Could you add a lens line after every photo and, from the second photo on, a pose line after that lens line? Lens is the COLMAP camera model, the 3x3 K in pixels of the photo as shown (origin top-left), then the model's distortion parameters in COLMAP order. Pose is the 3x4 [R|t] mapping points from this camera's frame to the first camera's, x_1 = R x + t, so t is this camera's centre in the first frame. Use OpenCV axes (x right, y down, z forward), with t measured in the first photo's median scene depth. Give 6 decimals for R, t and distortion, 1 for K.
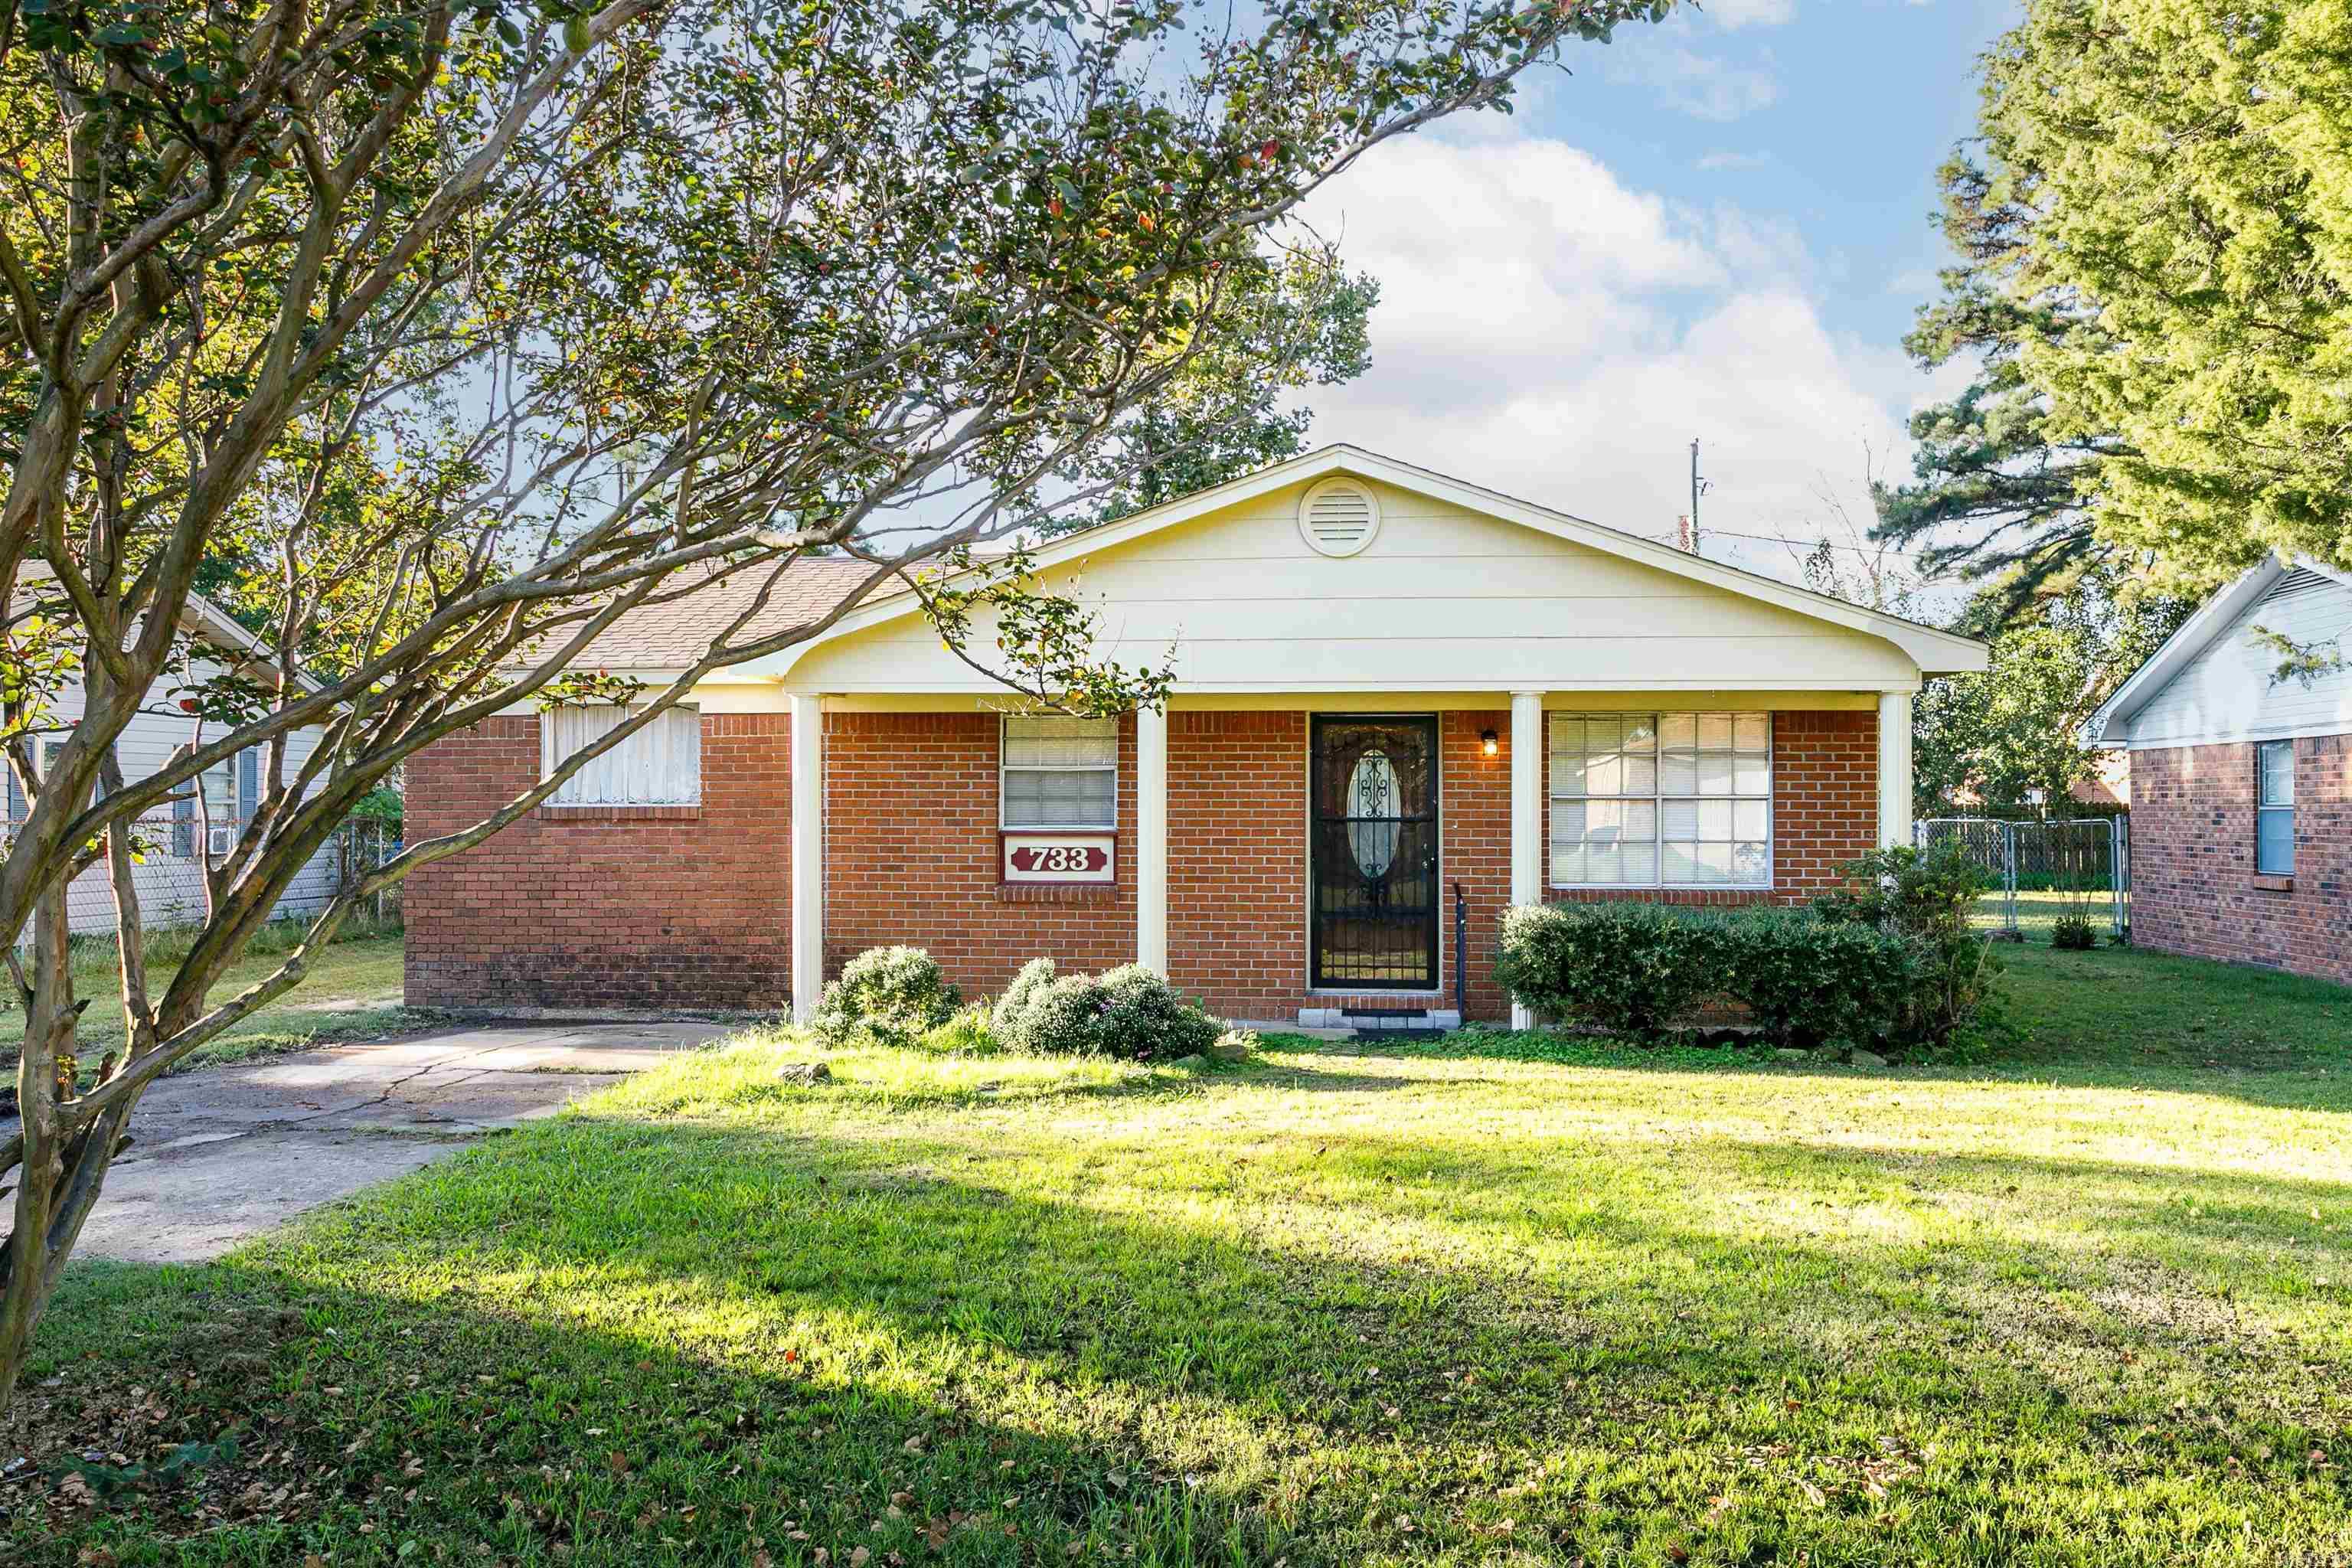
lens RADIAL K [[2060.6, 0, 1192.1], [0, 2060.6, 801.5], [0, 0, 1]] dist [0.001524, 0.009151]
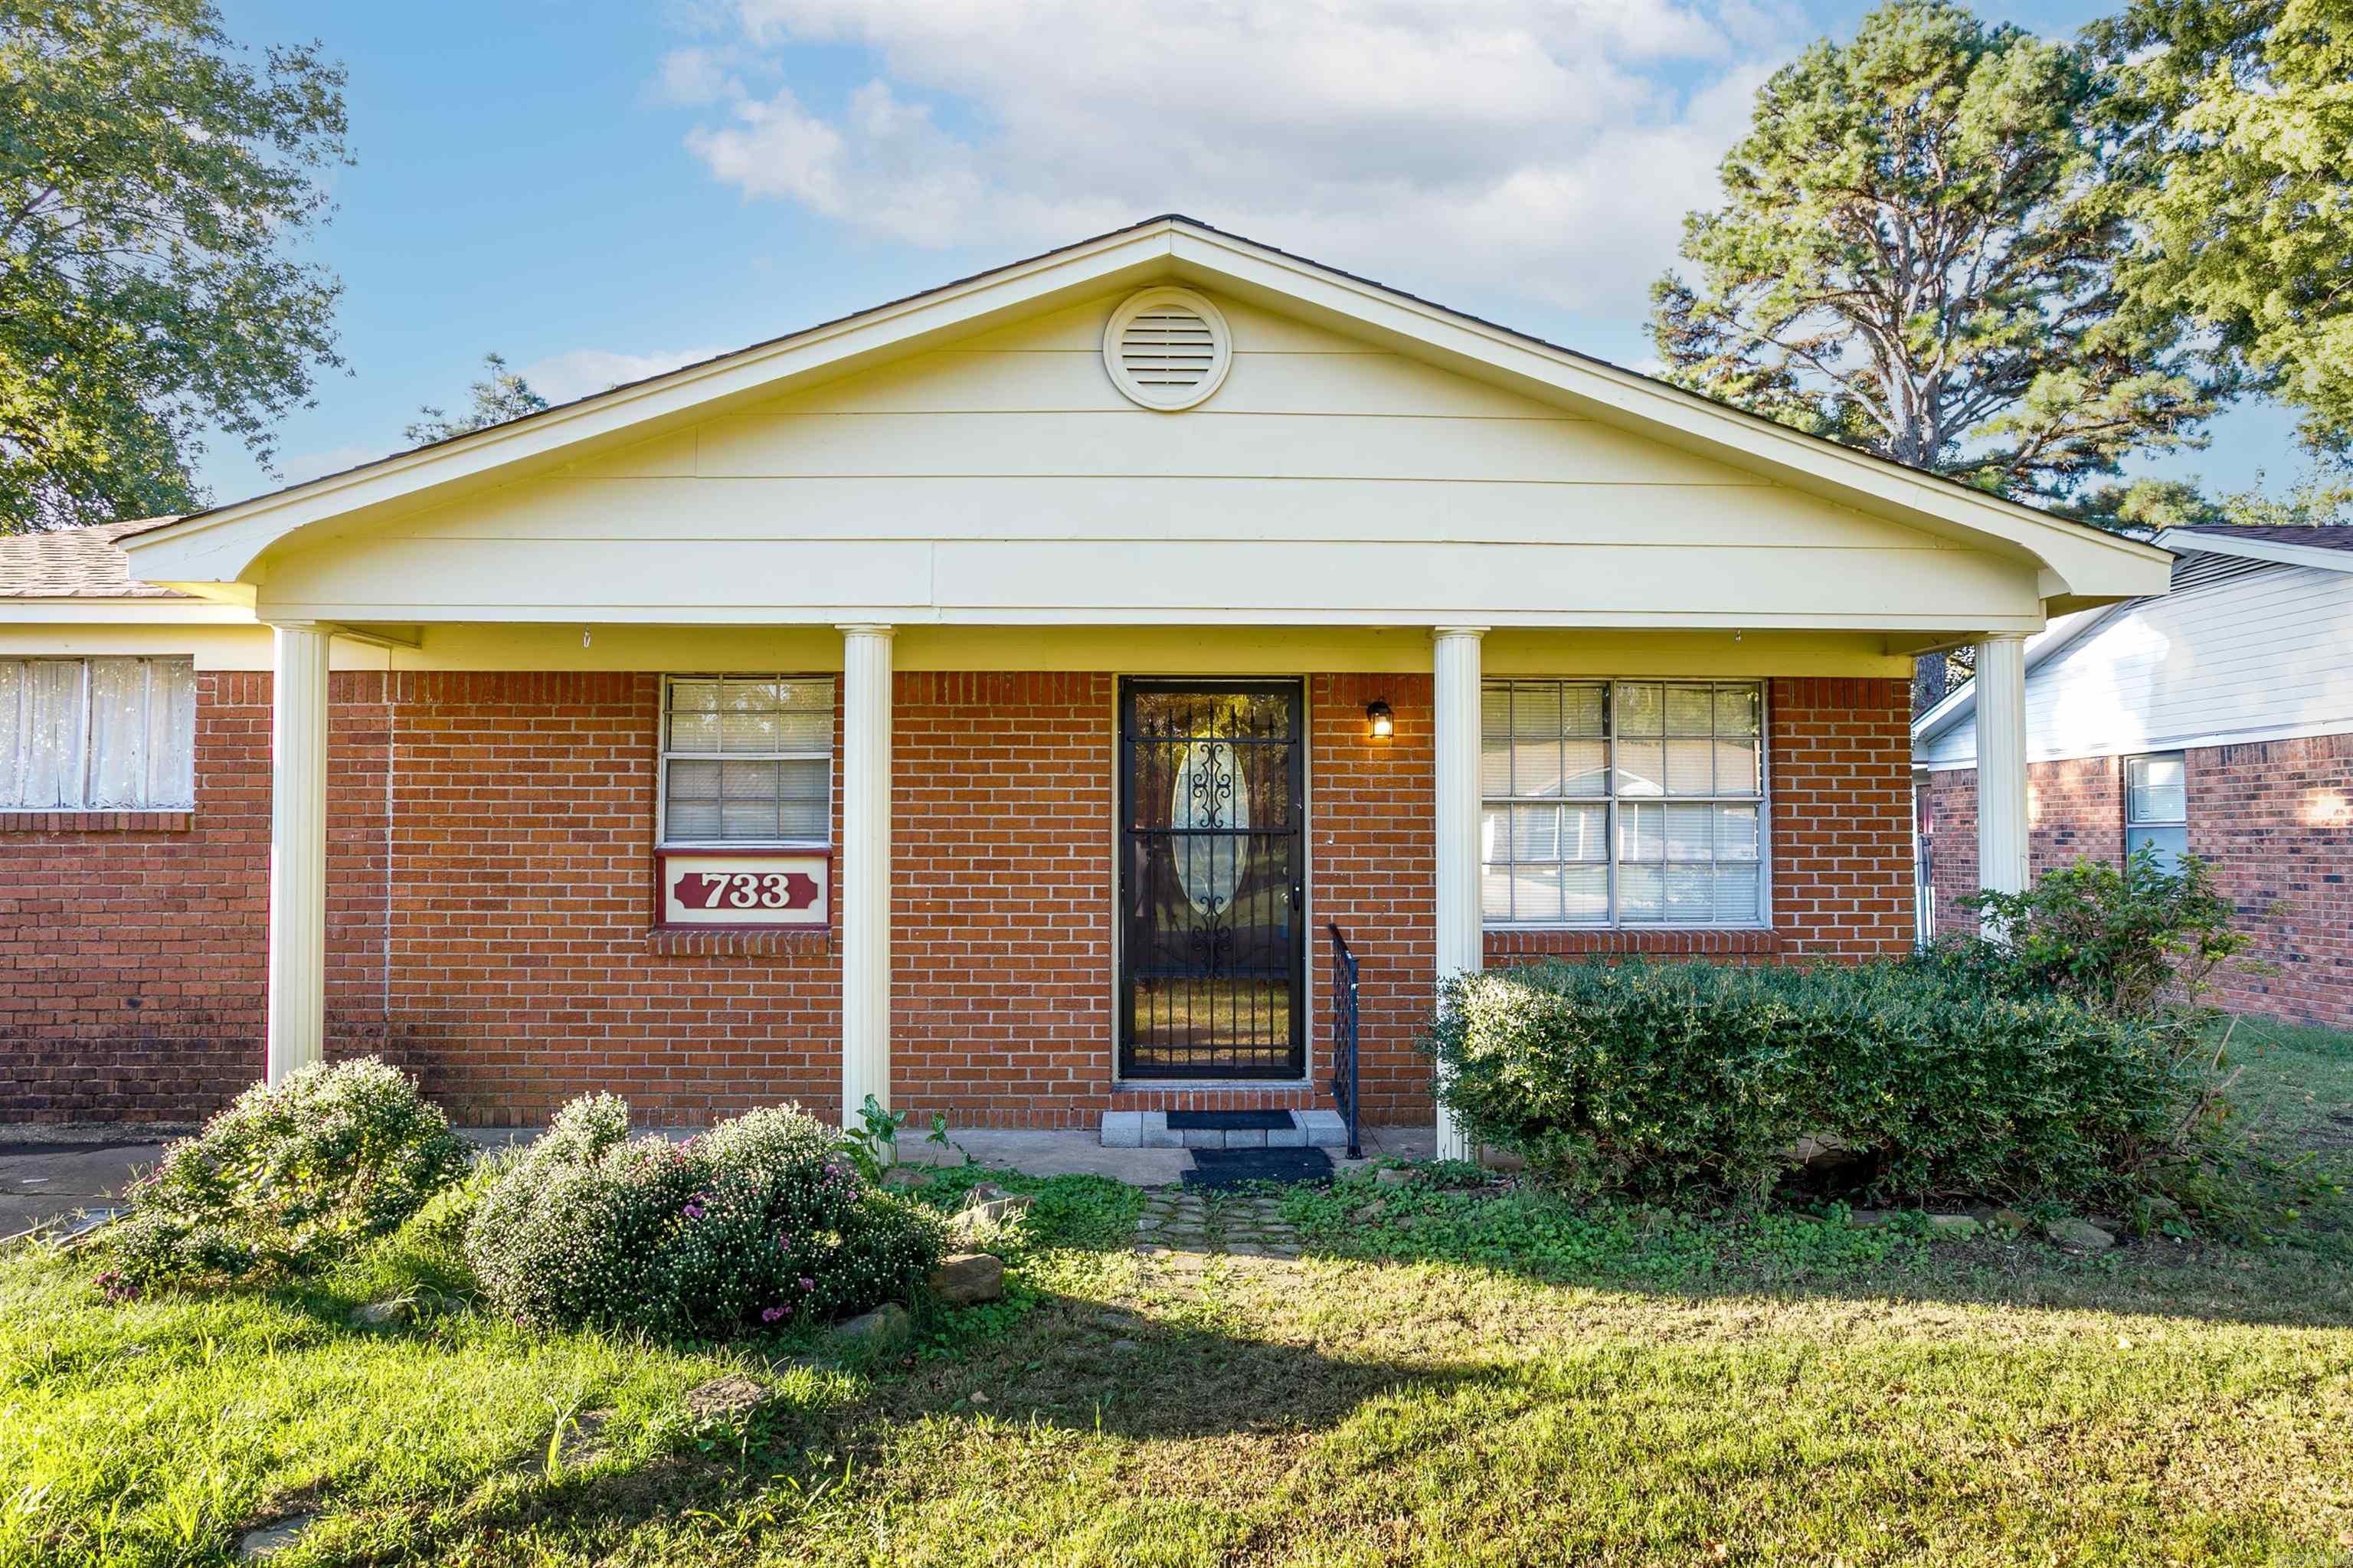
lens RADIAL K [[1435.2, 0, 1192.5], [0, 1435.2, 791.6], [0, 0, 1]] dist [-0.032679, 0.028850]
pose [[0.993201, 0.003561, 0.116354, 0.025967], [0.000292, 0.999453, -0.033078, 0.011075], [-0.116408, 0.032887, 0.992657, 0.518231]]
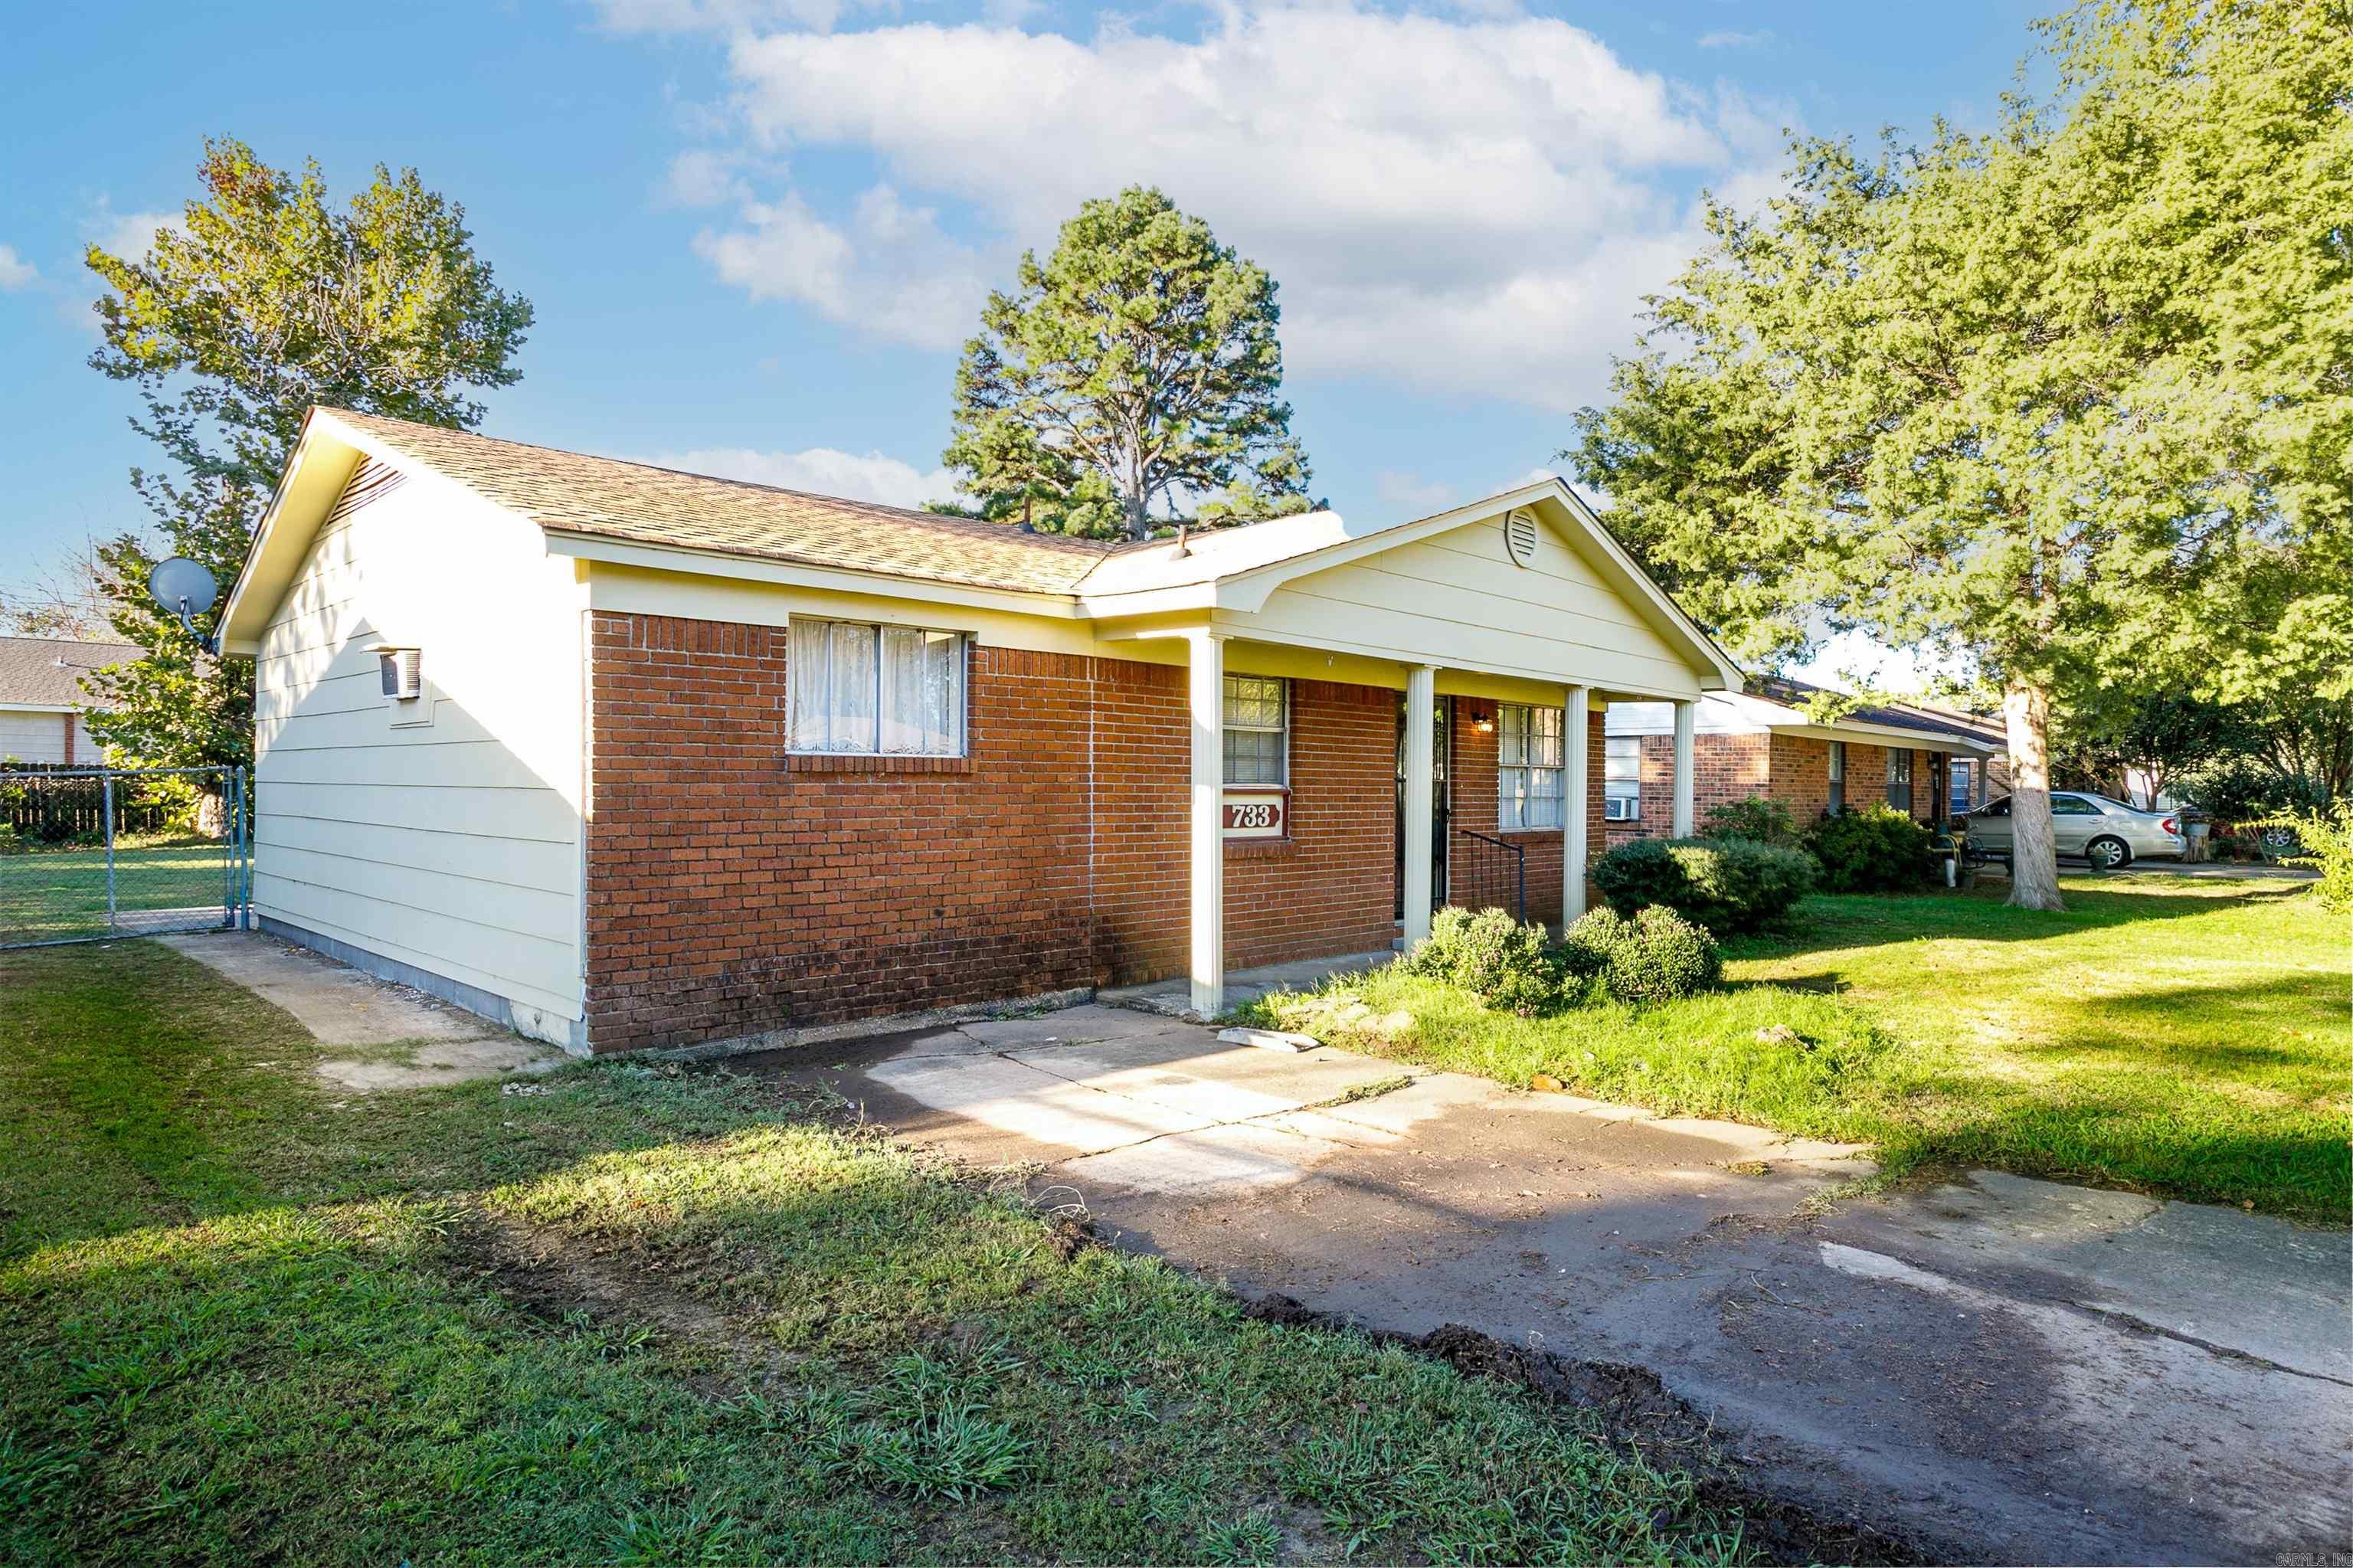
lens RADIAL K [[1333.8, 0, 1220.5], [0, 1333.8, 783.3], [0, 0, 1]] dist [-0.017004, 0.003671]
pose [[0.602755, 0.006416, 0.797900, -0.612773], [-0.011945, 0.999928, 0.000983, 0.010817], [-0.797837, -0.010124, 0.602789, 0.607378]]
